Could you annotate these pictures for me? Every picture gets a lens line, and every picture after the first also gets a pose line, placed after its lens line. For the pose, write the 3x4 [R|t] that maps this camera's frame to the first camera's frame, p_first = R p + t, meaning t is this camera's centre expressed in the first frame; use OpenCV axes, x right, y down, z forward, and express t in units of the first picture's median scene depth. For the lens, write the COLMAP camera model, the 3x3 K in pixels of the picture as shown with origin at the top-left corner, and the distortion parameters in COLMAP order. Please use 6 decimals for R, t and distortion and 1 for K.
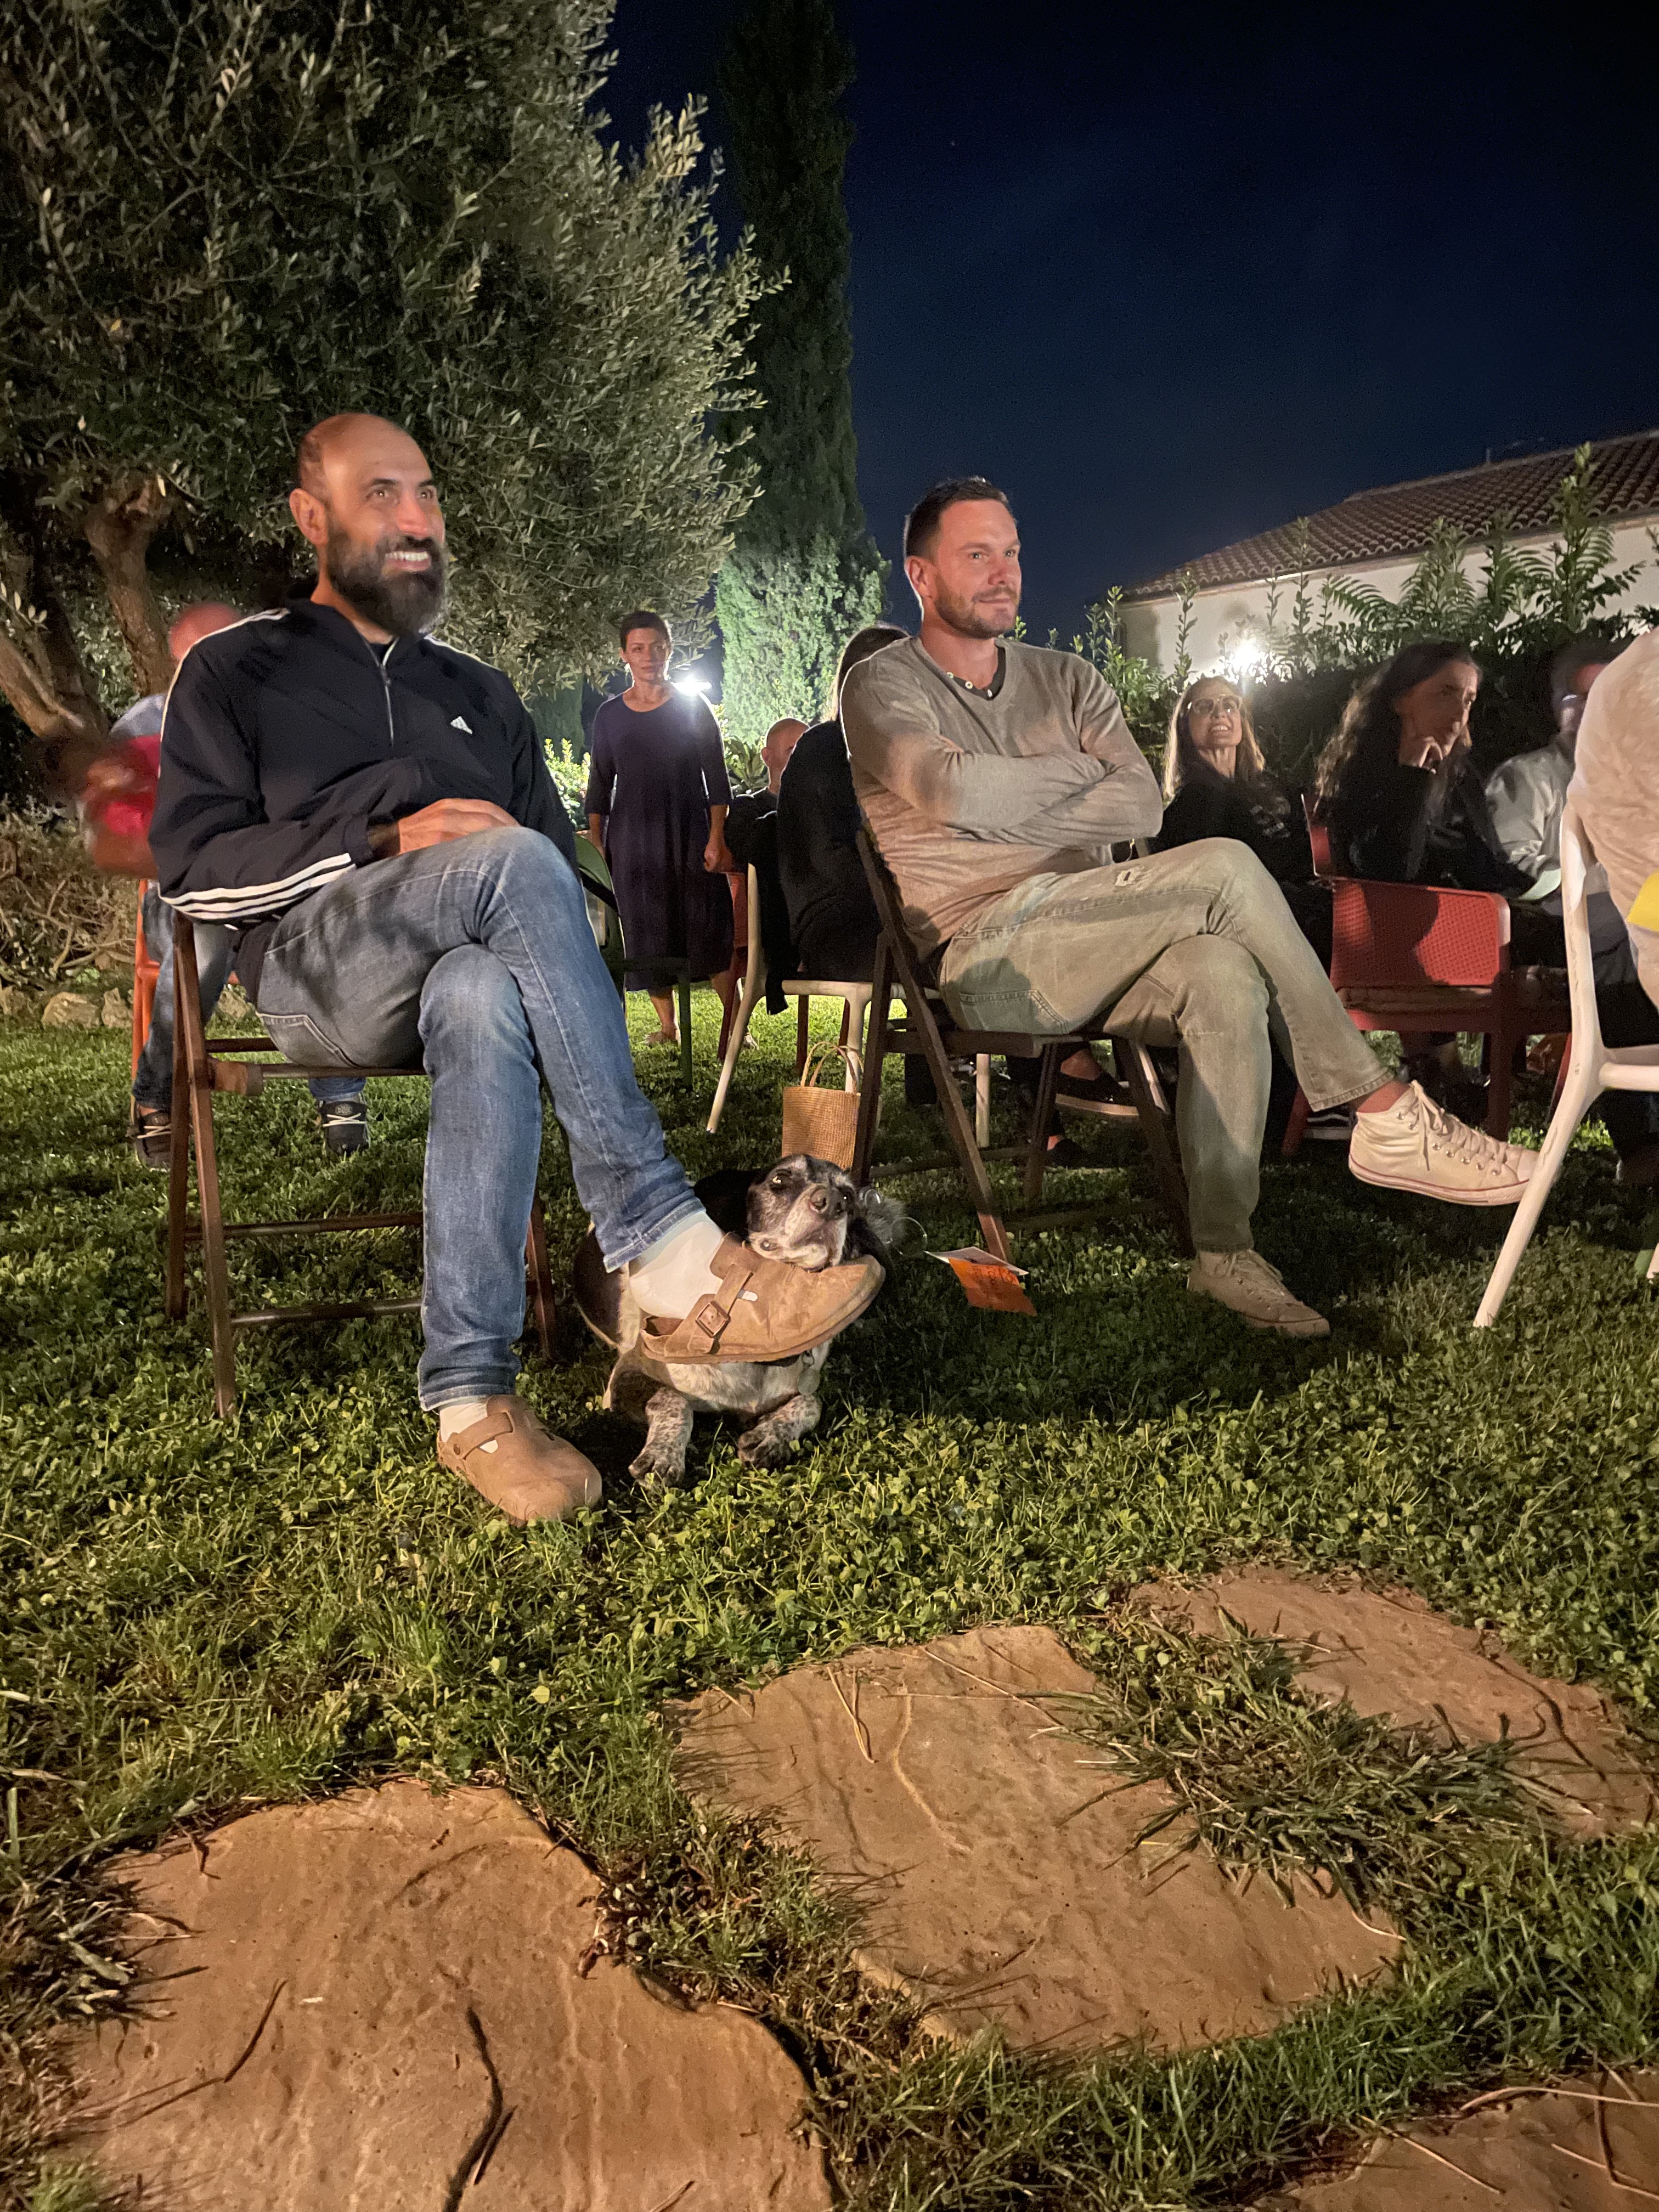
lens RADIAL K [[1685.8, 0, 810.9], [0, 1685.8, 1089.6], [0, 0, 1]] dist [0.085315, -0.111169]
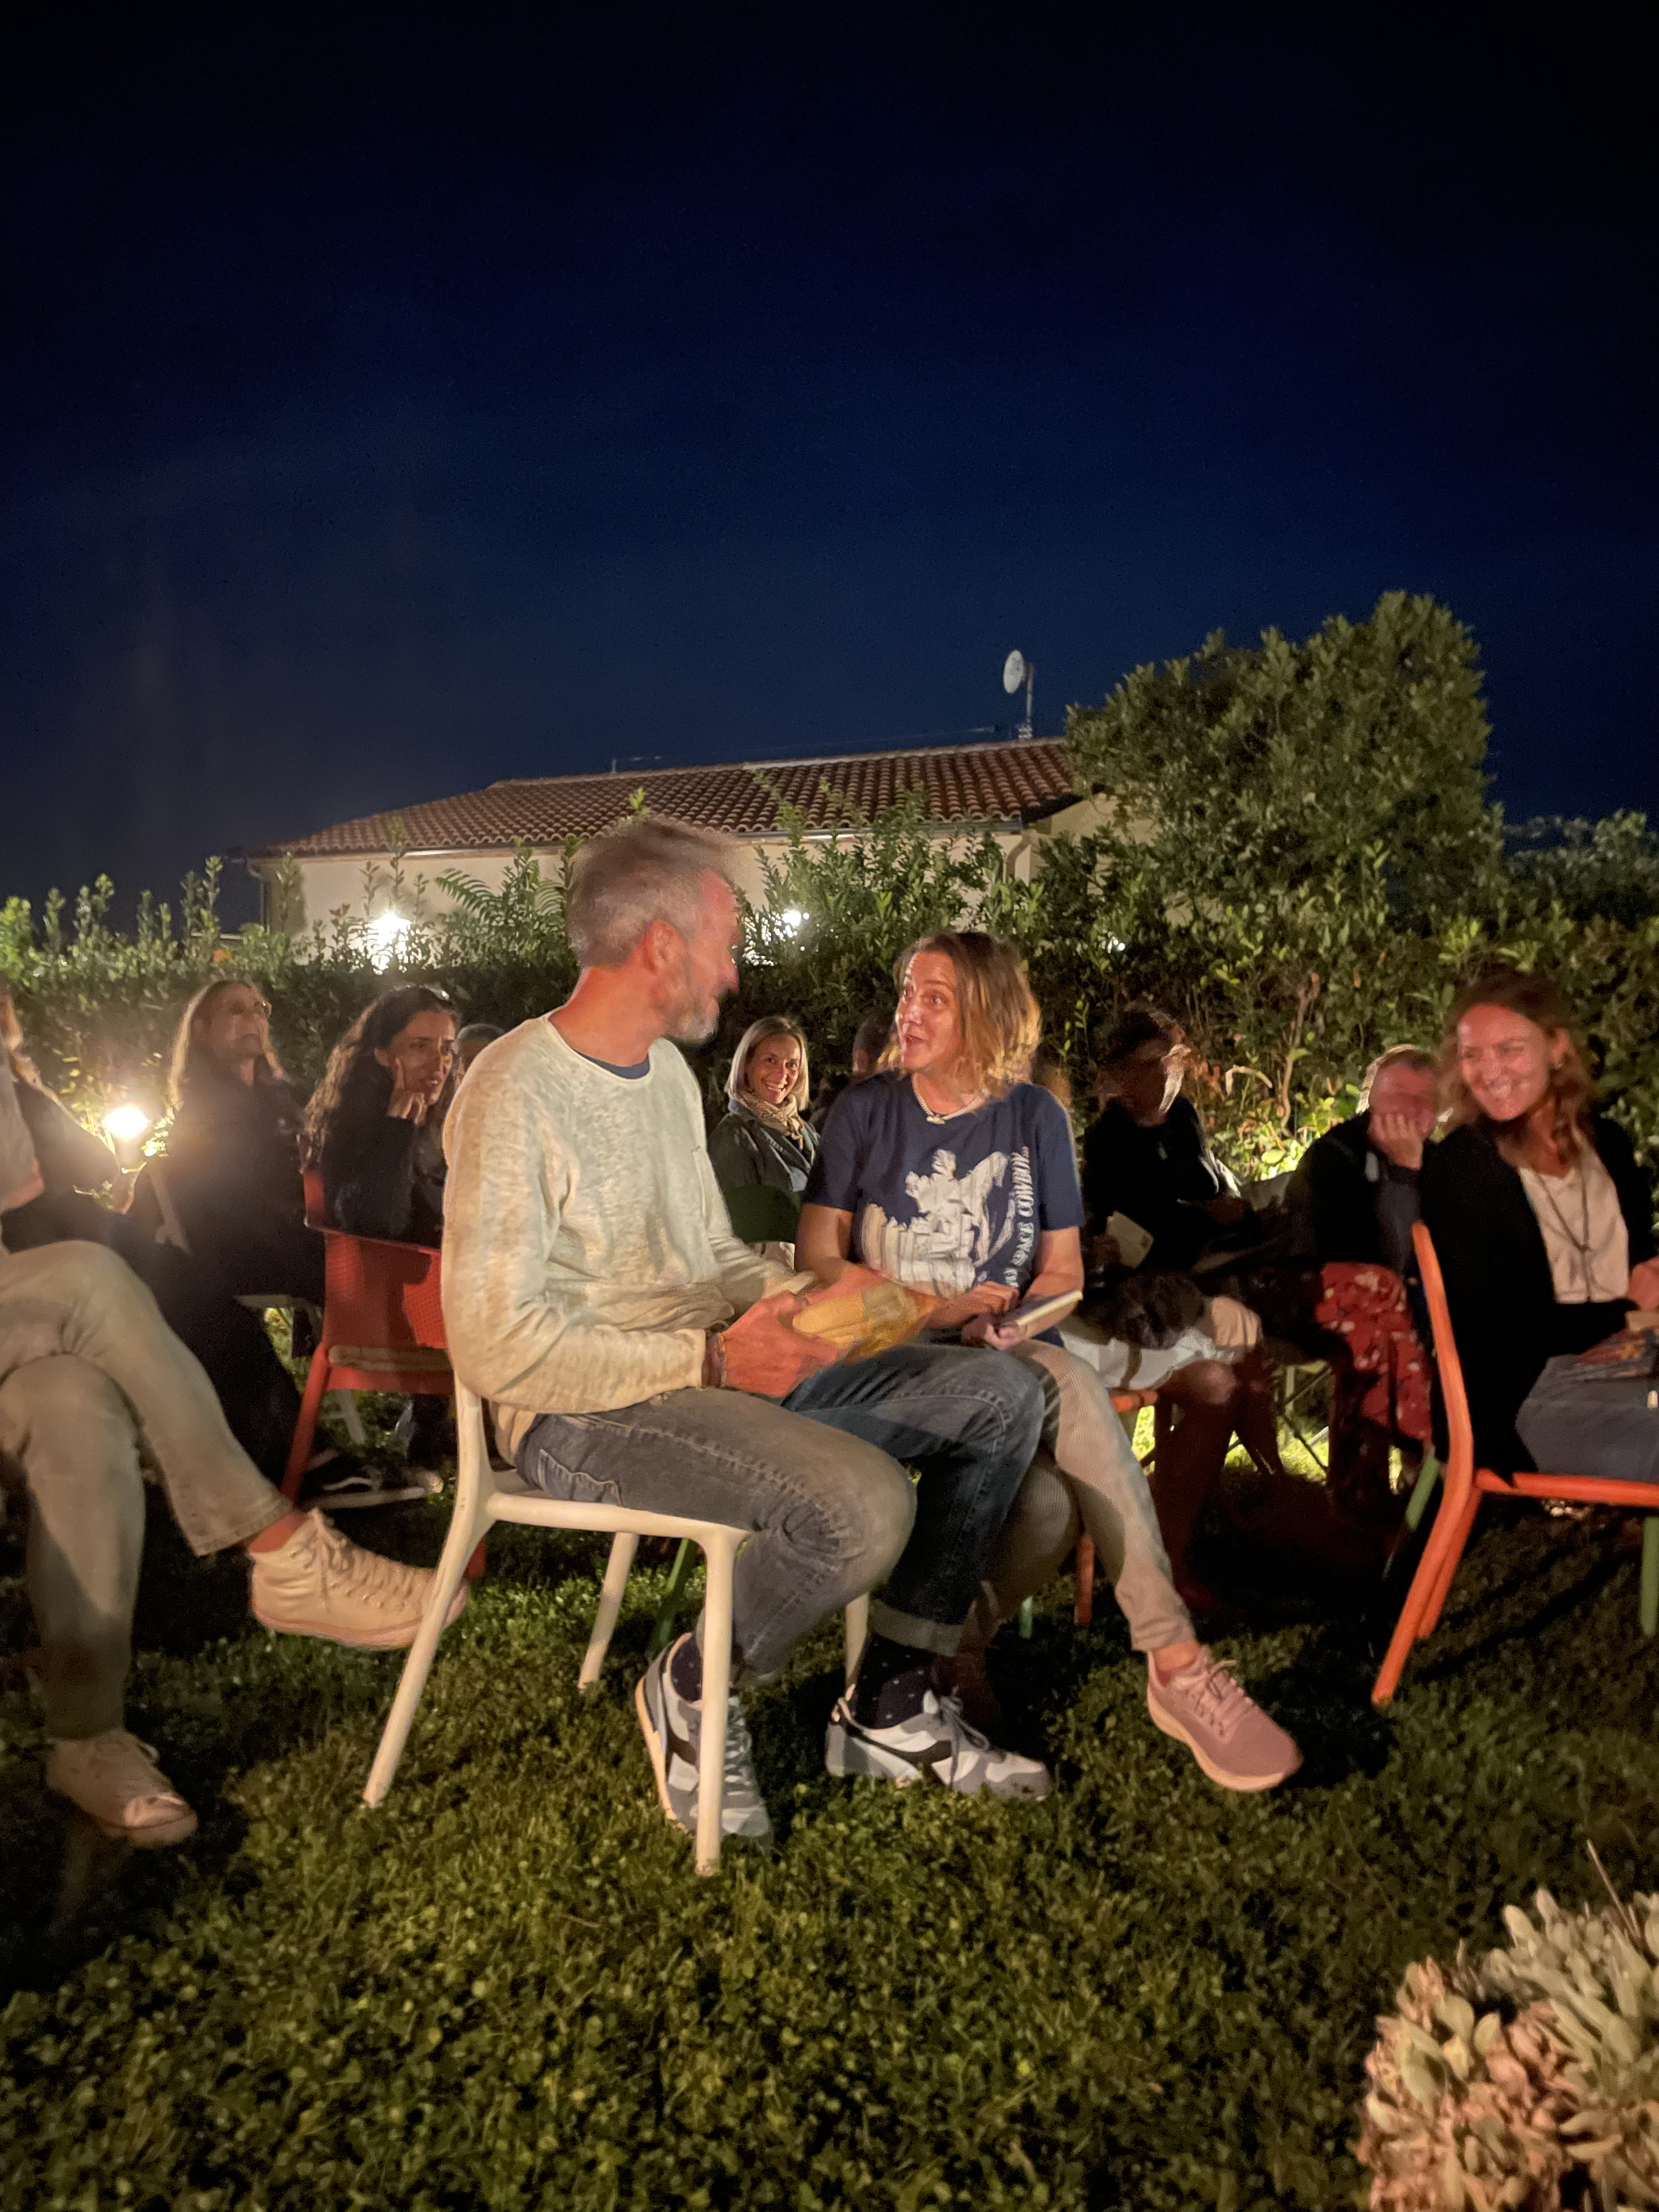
lens RADIAL K [[1688.3, 0, 833.1], [0, 1688.3, 1057.4], [0, 0, 1]] dist [0.087084, -0.102501]
pose [[0.889361, 0.044033, 0.455081, 0.179660], [0.027511, 0.988394, -0.149400, -0.099546], [-0.456378, 0.145391, 0.877827, 0.053574]]
